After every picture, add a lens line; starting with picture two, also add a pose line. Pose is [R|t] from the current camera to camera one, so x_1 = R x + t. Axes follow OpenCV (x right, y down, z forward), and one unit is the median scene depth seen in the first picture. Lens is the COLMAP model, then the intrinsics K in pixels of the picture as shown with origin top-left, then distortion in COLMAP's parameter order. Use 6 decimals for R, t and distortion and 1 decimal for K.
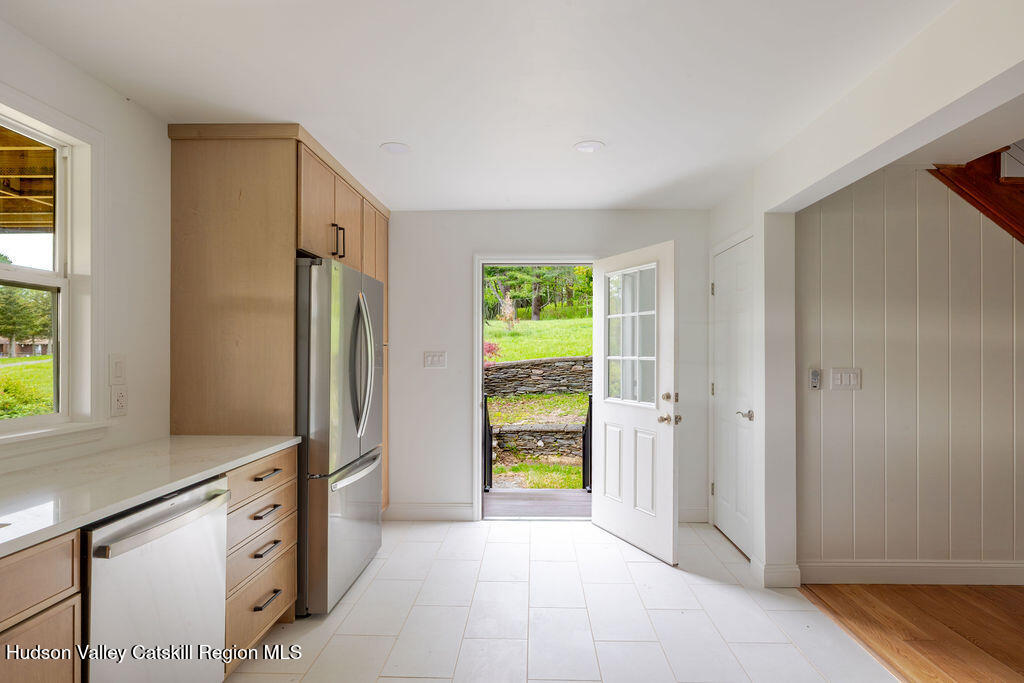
lens RADIAL K [[521.8, 0, 510.9], [0, 521.8, 347.5], [0, 0, 1]] dist [0.019309, 0.001541]
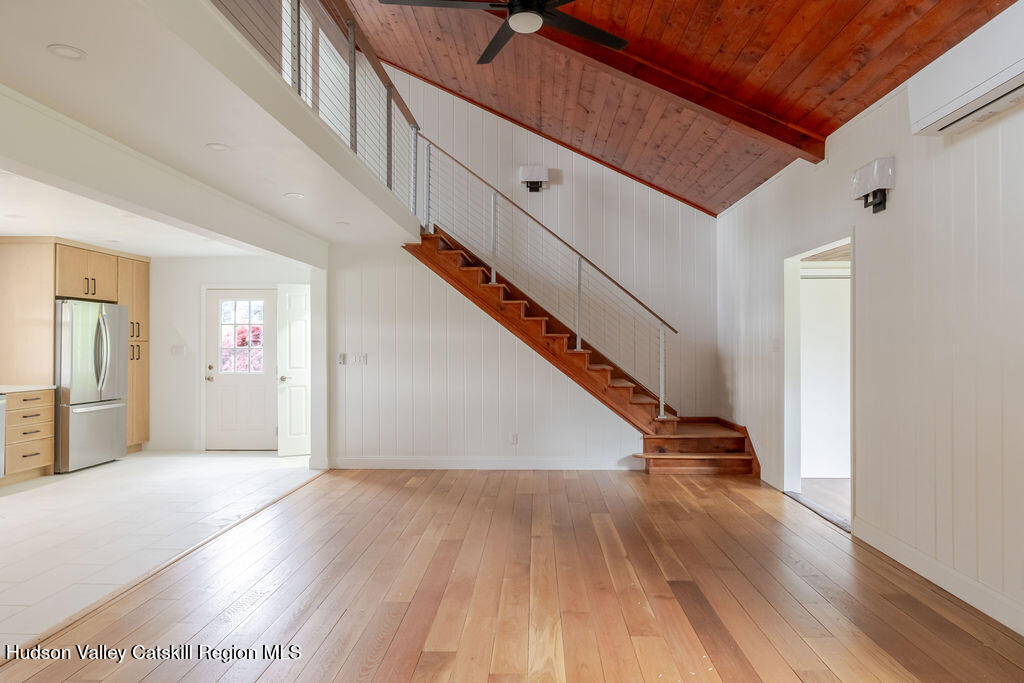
lens RADIAL K [[638.3, 0, 513.3], [0, 638.3, 341.6], [0, 0, 1]] dist [-0.002057, -0.001089]
pose [[0.999974, -0.000562, -0.007185, 1.415565], [0.000574, 0.999999, 0.001610, -0.009707], [0.007184, -0.001614, 0.999973, -1.498993]]
